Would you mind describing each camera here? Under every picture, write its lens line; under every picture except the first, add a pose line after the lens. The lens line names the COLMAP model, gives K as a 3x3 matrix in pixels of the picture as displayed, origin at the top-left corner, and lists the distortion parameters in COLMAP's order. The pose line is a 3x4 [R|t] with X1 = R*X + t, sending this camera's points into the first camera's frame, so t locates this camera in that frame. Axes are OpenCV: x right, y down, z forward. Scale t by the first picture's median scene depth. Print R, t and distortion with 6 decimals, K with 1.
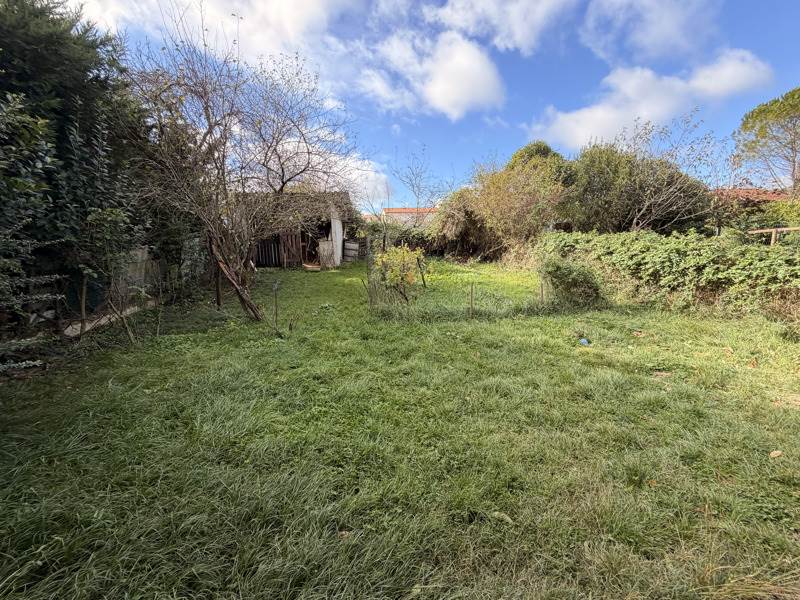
lens RADIAL K [[319.9, 0, 398.4], [0, 319.9, 299.6], [0, 0, 1]] dist [-0.000336, -0.000778]
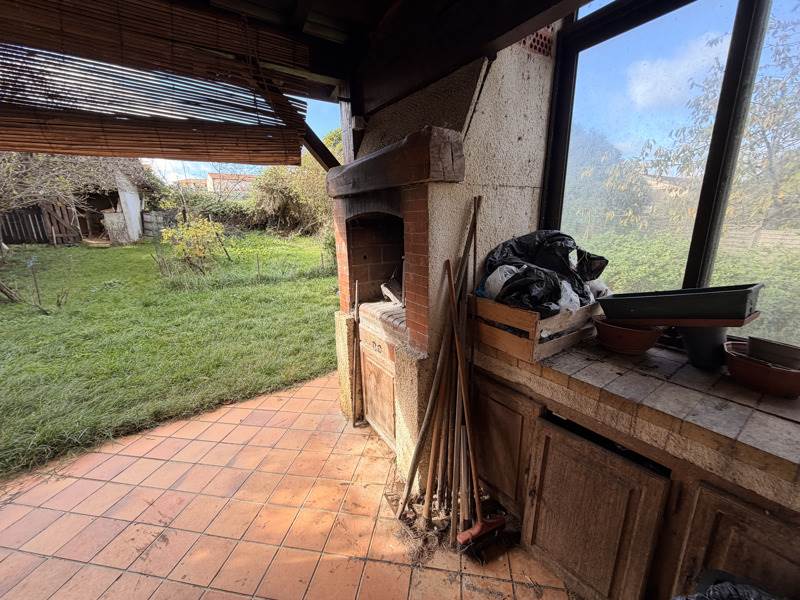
lens RADIAL K [[319.9, 0, 402.7], [0, 319.9, 301.8], [0, 0, 1]] dist [-0.000336, -0.000778]
pose [[0.895838, -0.093998, 0.434325, 0.080859], [0.055289, 0.993355, 0.100944, 0.016158], [-0.440928, -0.066416, 0.895082, -0.154495]]
